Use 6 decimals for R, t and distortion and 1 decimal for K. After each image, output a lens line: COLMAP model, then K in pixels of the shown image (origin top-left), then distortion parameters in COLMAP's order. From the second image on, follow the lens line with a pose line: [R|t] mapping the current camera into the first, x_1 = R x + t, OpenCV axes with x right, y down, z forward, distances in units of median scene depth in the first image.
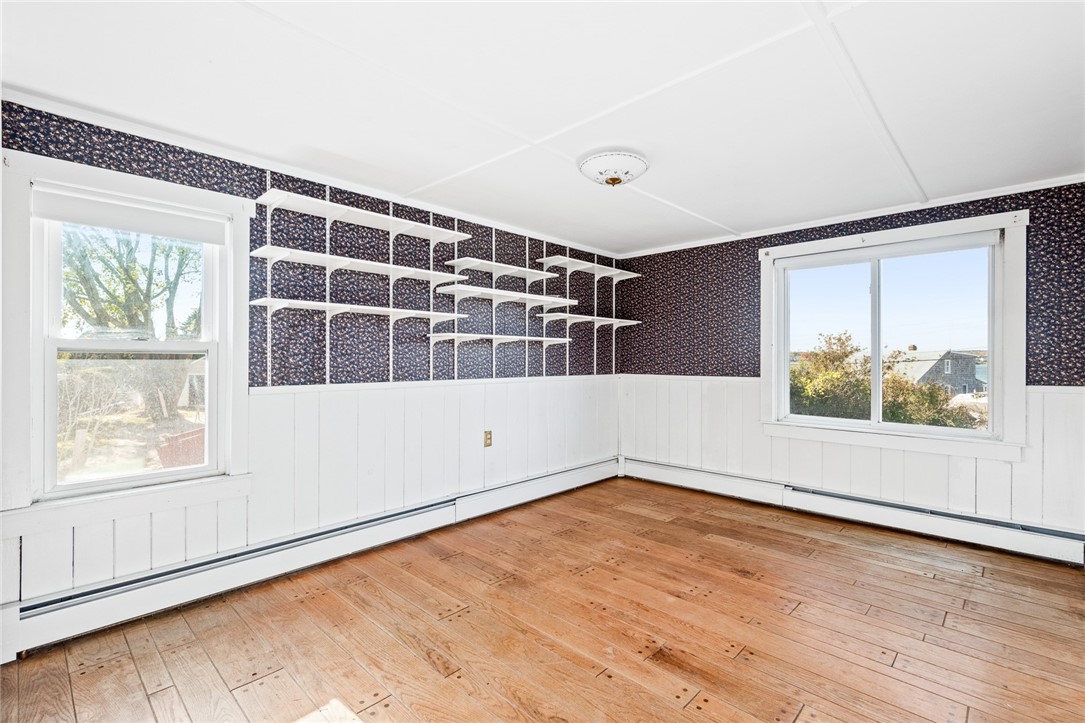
lens RADIAL K [[481.9, 0, 540.4], [0, 481.9, 357.4], [0, 0, 1]] dist [0.003729, 0.000358]
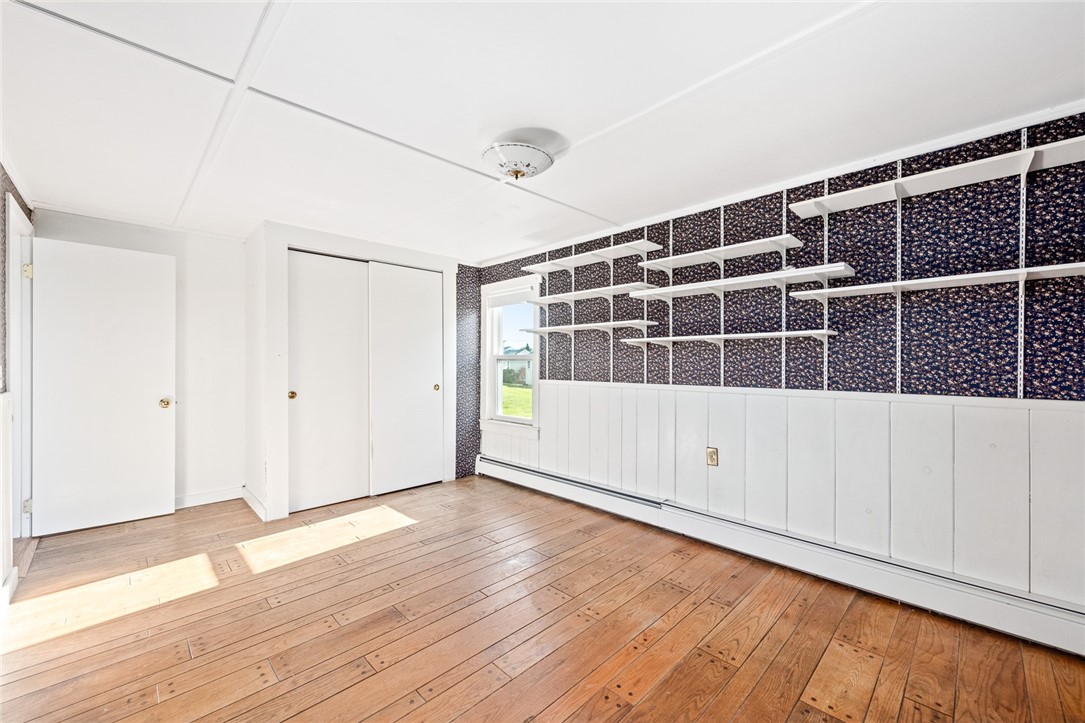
lens RADIAL K [[439.3, 0, 544.1], [0, 439.3, 363.7], [0, 0, 1]] dist [0.010803, -0.000568]
pose [[-0.028879, 0.001904, -0.999581, 0.750829], [0.004444, 0.999989, 0.001776, 0.001105], [0.999573, -0.004391, -0.028887, 0.795315]]
